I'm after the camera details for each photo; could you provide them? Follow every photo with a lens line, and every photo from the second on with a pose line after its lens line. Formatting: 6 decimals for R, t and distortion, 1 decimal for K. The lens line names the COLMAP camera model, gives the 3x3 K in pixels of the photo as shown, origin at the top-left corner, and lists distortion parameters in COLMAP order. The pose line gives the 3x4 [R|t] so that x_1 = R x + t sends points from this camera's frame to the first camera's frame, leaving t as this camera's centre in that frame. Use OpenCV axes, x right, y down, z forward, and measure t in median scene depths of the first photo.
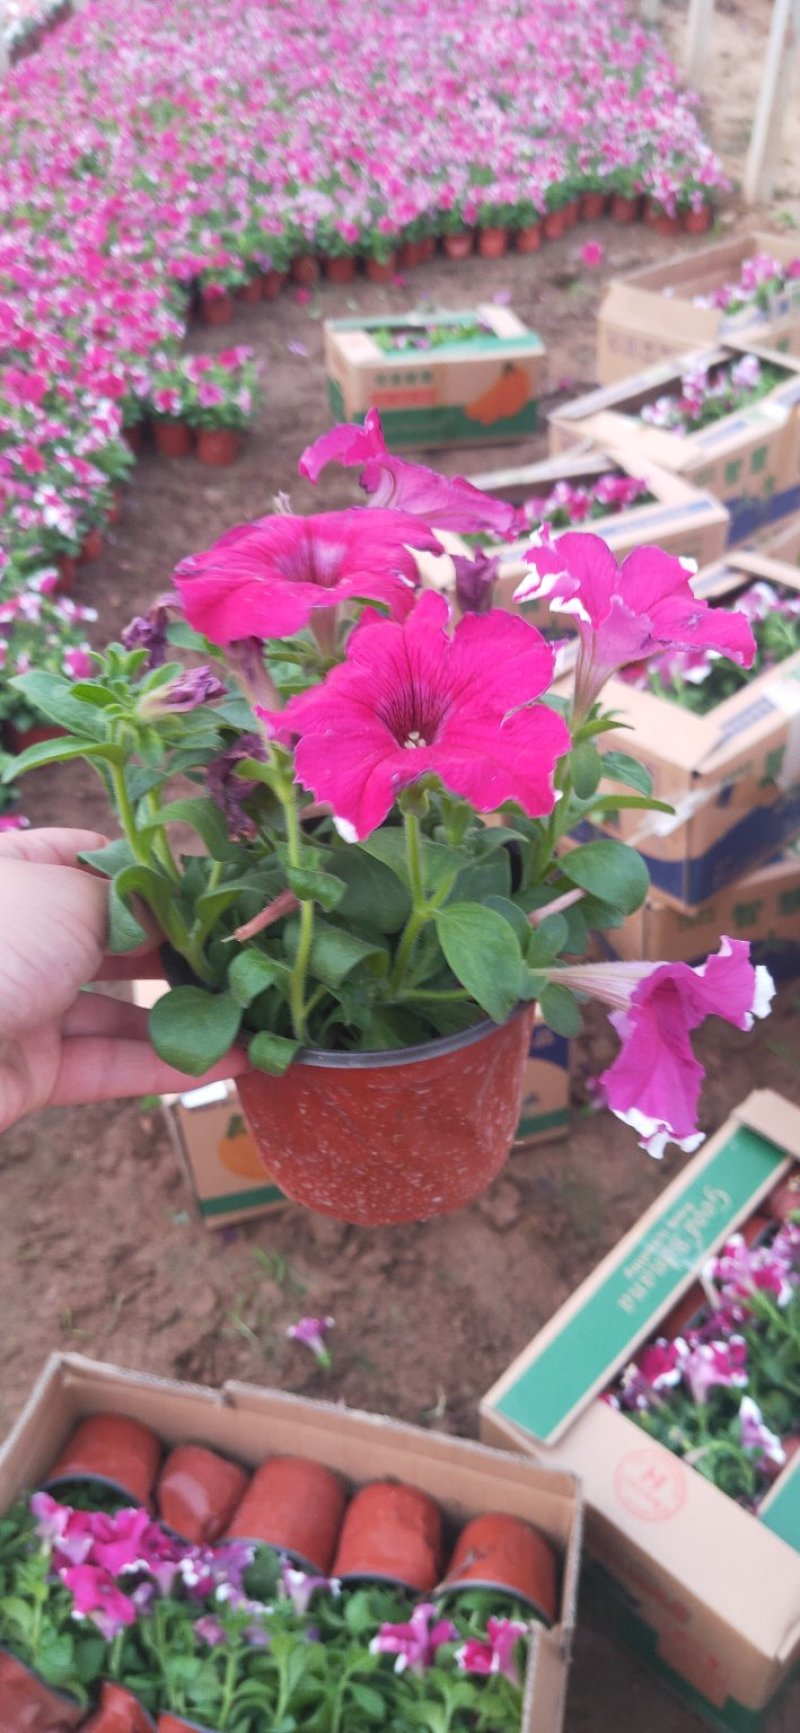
lens RADIAL K [[1327.8, 0, 398.9], [0, 1327.8, 862.2], [0, 0, 1]] dist [0.021278, -0.004600]
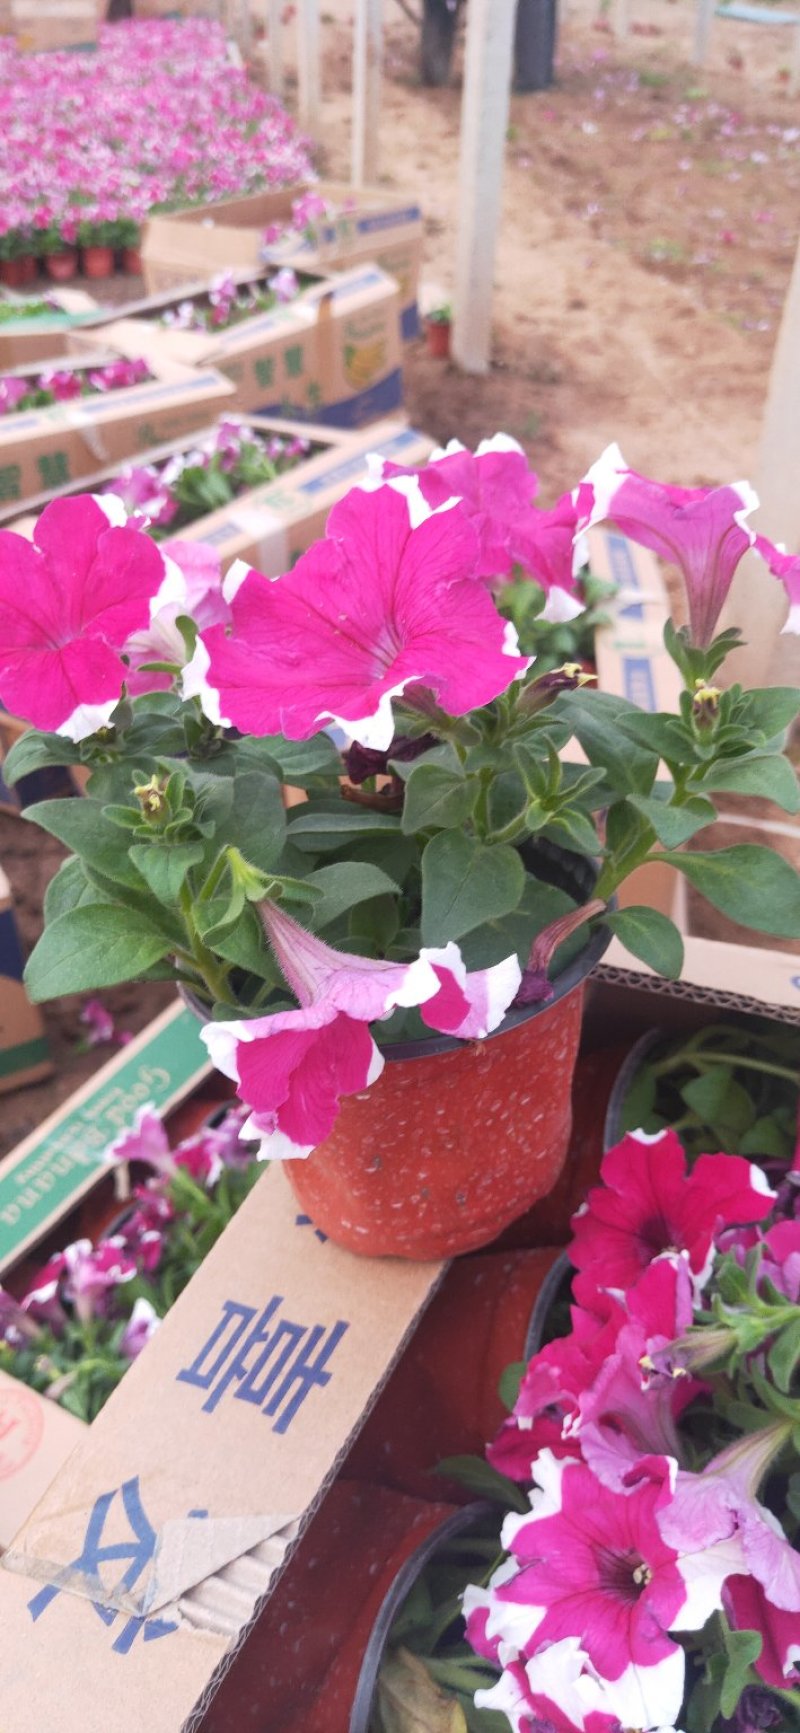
lens RADIAL K [[1327.8, 0, 403.6], [0, 1327.8, 868.5], [0, 0, 1]] dist [0.021278, -0.004600]
pose [[0.980416, -0.093039, 0.173575, 0.079806], [0.107358, 0.991388, -0.074997, 0.063318], [-0.165103, 0.092163, 0.981961, 0.061938]]
